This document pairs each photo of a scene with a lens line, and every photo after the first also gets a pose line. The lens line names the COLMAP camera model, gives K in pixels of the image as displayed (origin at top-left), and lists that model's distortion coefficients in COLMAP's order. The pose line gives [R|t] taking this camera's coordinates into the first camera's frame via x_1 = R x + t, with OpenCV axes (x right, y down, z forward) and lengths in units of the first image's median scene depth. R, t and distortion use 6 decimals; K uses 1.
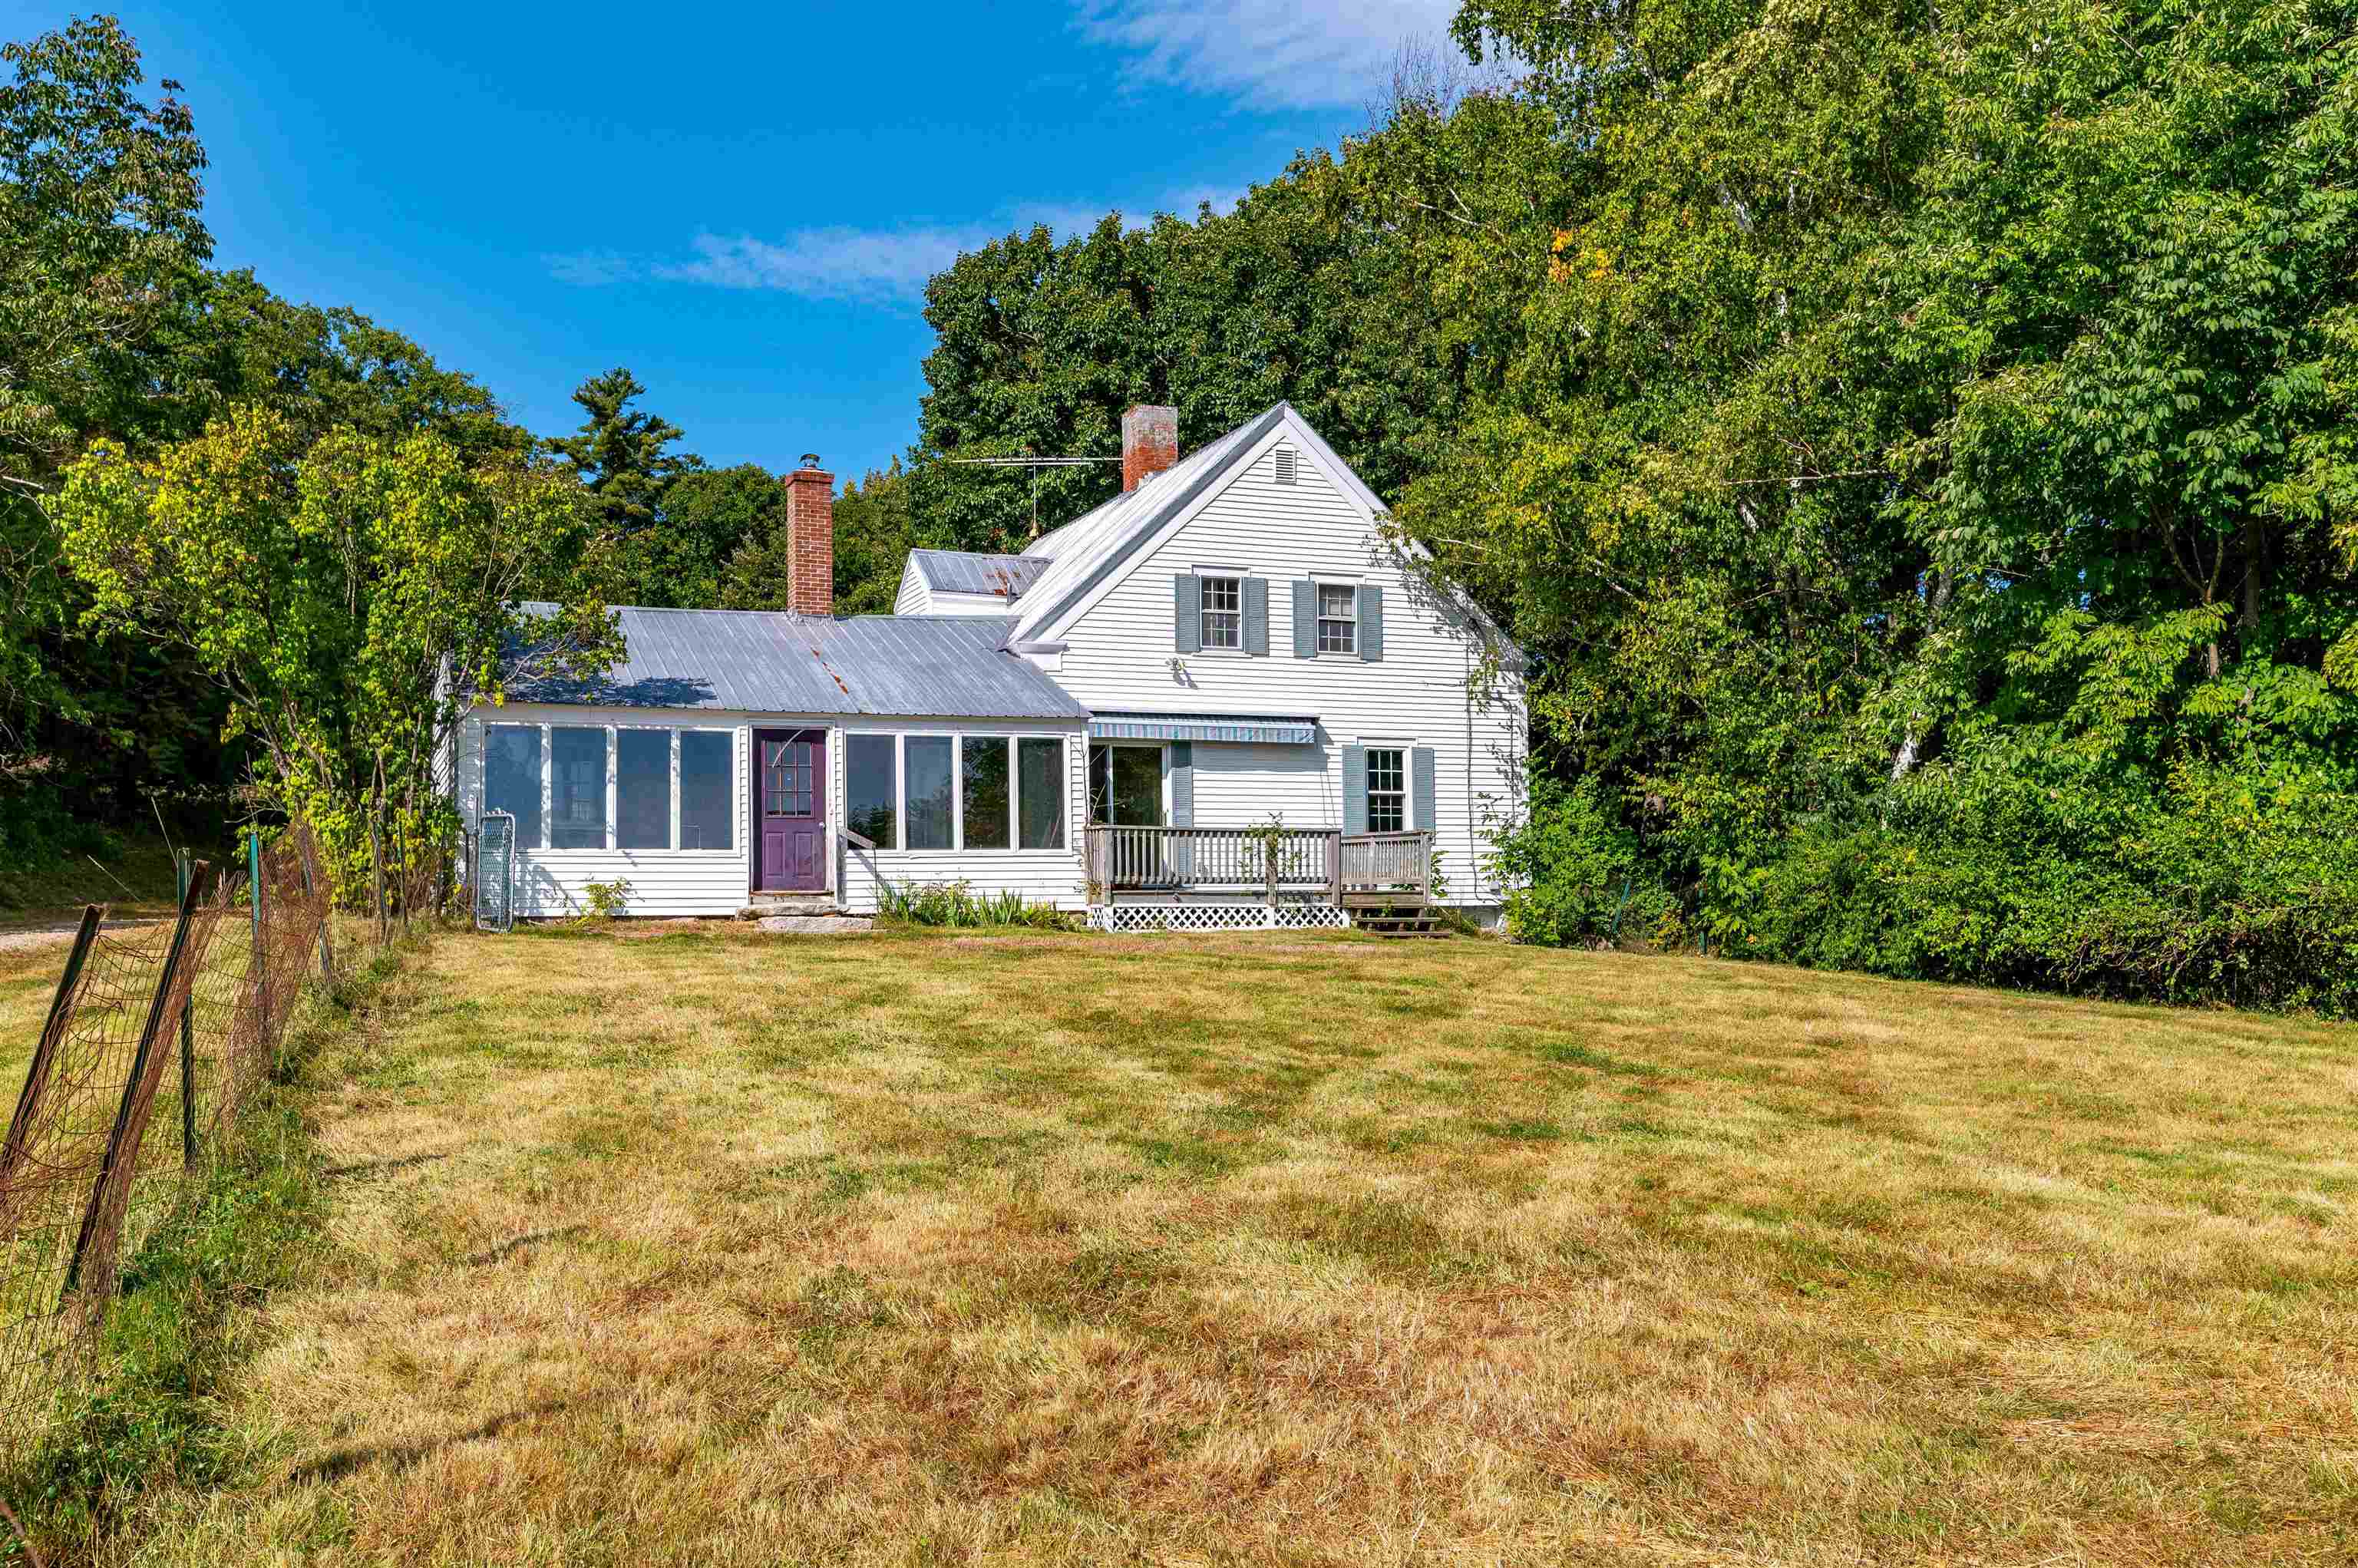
lens RADIAL K [[2061.5, 0, 1176.4], [0, 2061.5, 856.0], [0, 0, 1]] dist [0.002718, 0.001471]
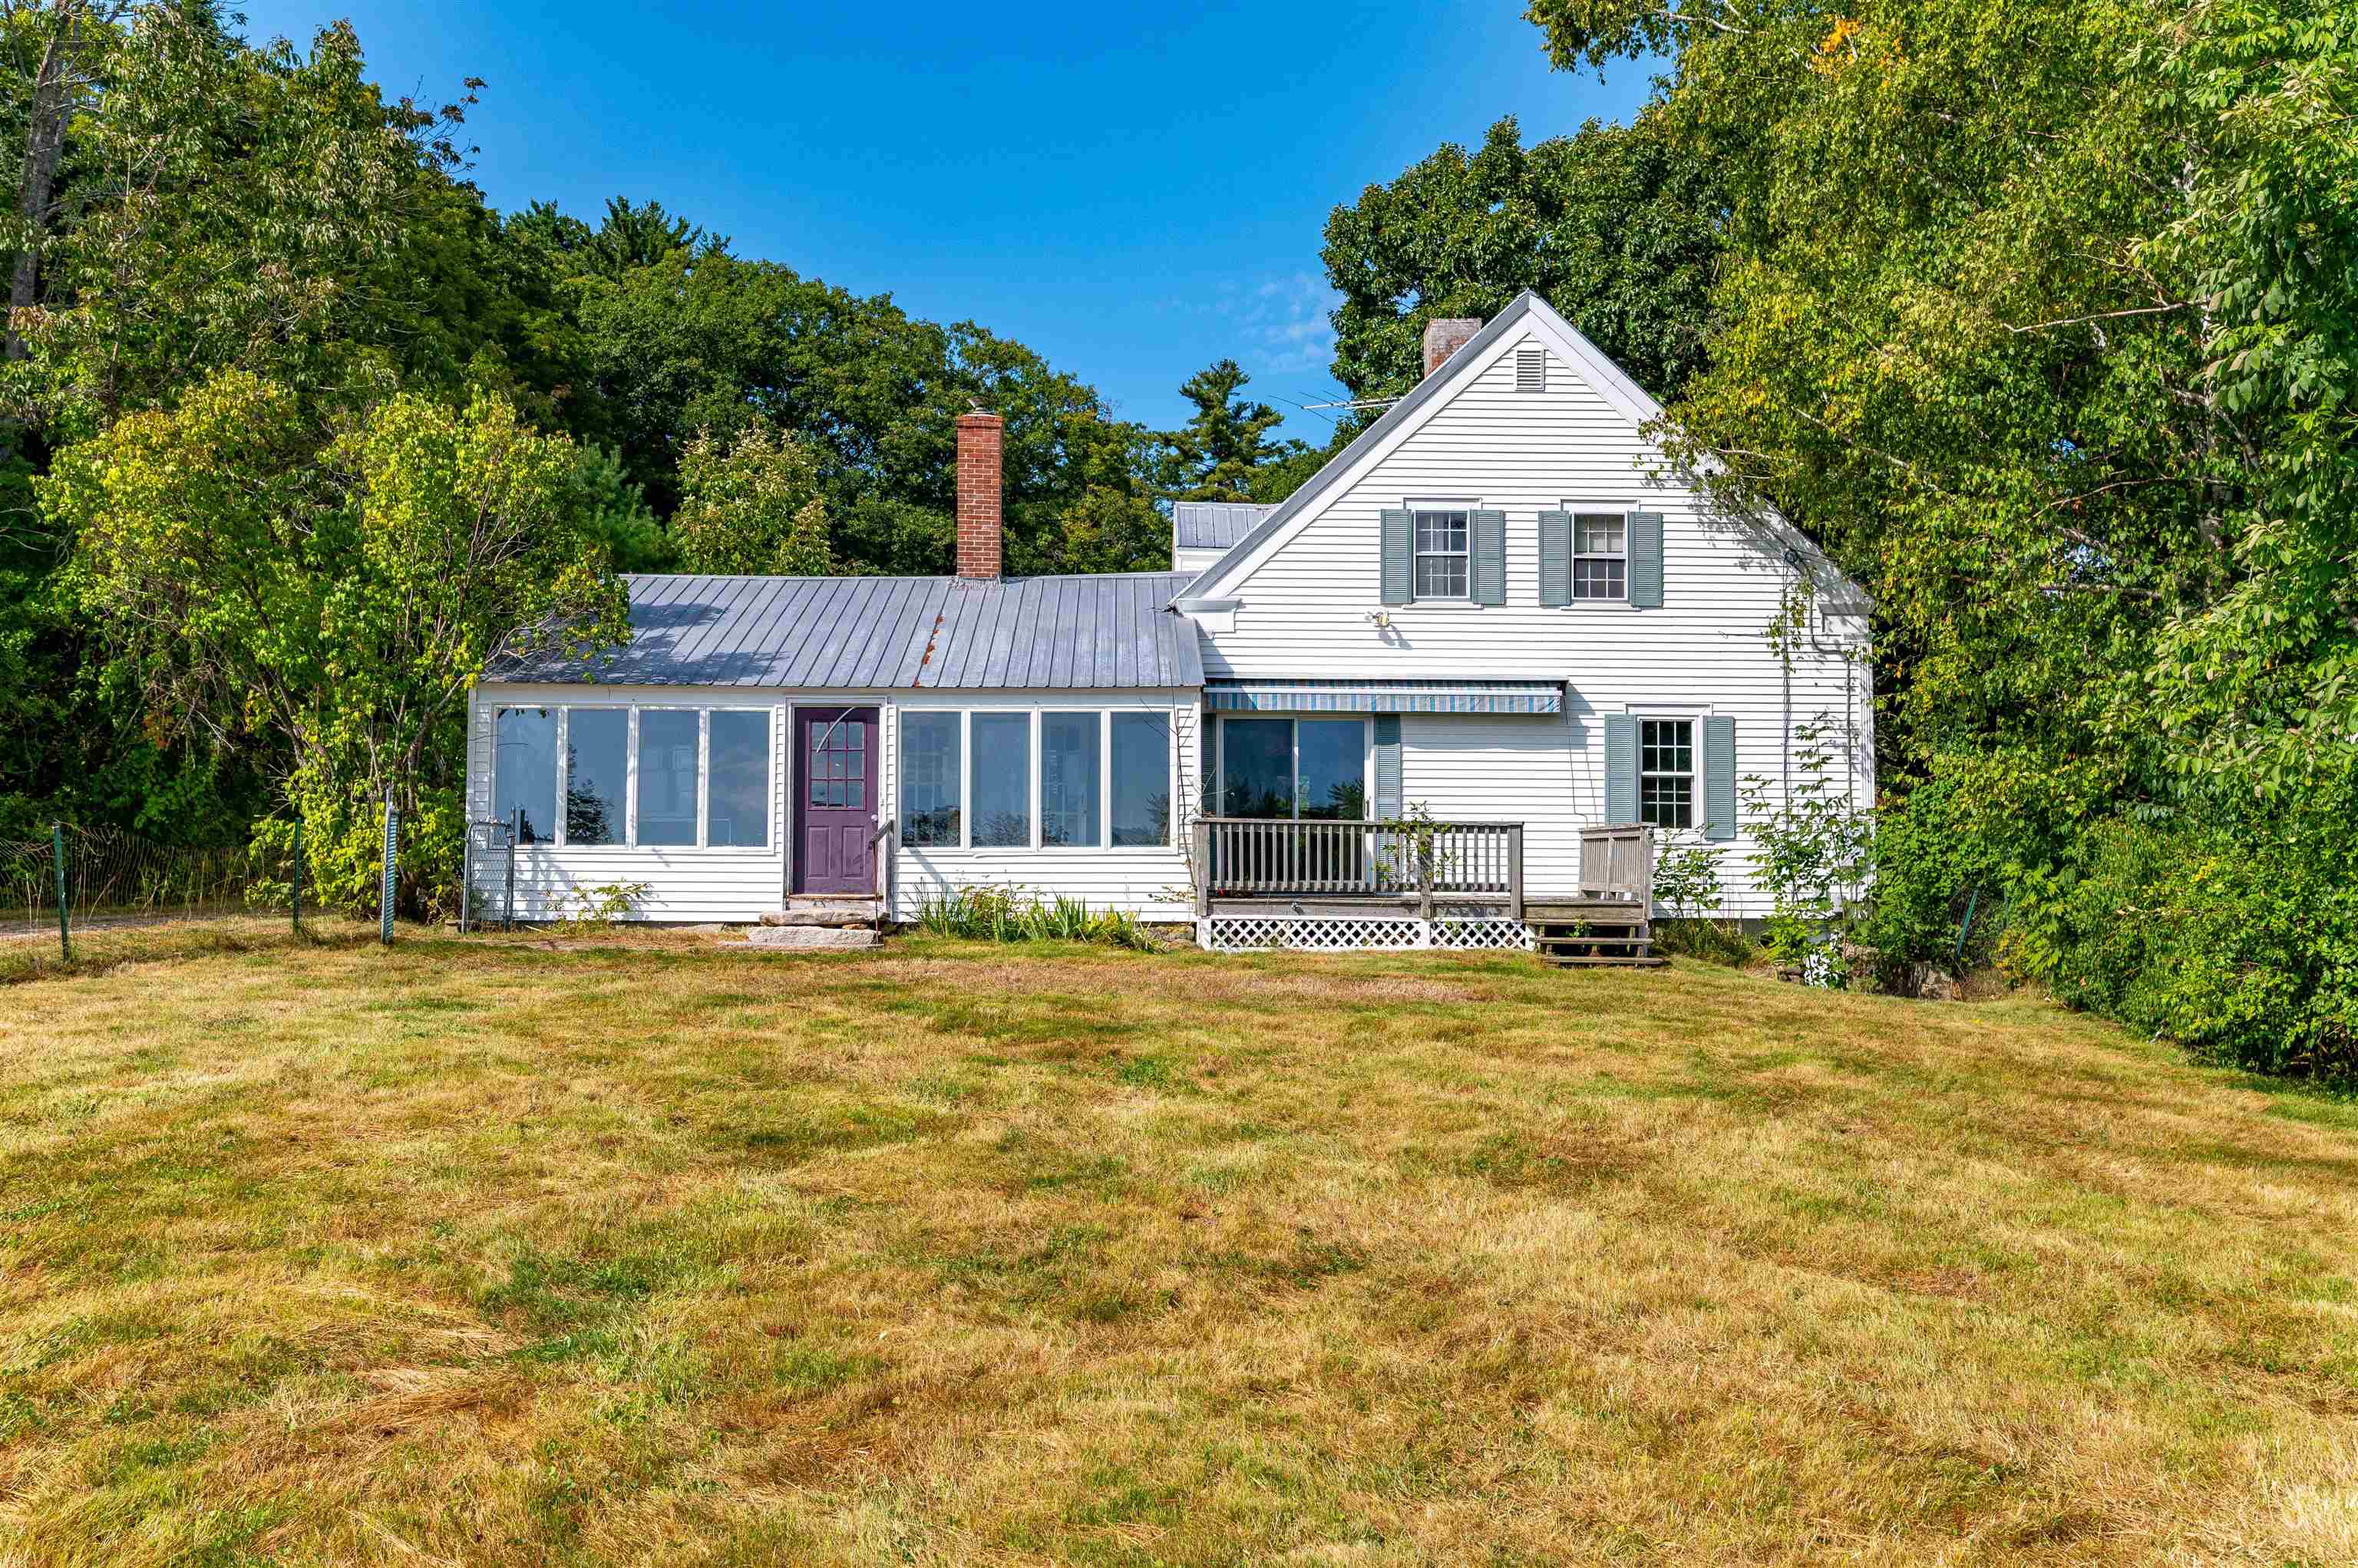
lens RADIAL K [[2000.7, 0, 1179.3], [0, 2000.7, 827.7], [0, 0, 1]] dist [0.008483, 0.006367]
pose [[0.935244, 0.002532, -0.353994, 0.208217], [-0.003549, 0.999991, -0.002225, -0.008251], [0.353985, 0.003337, 0.935245, 0.228141]]
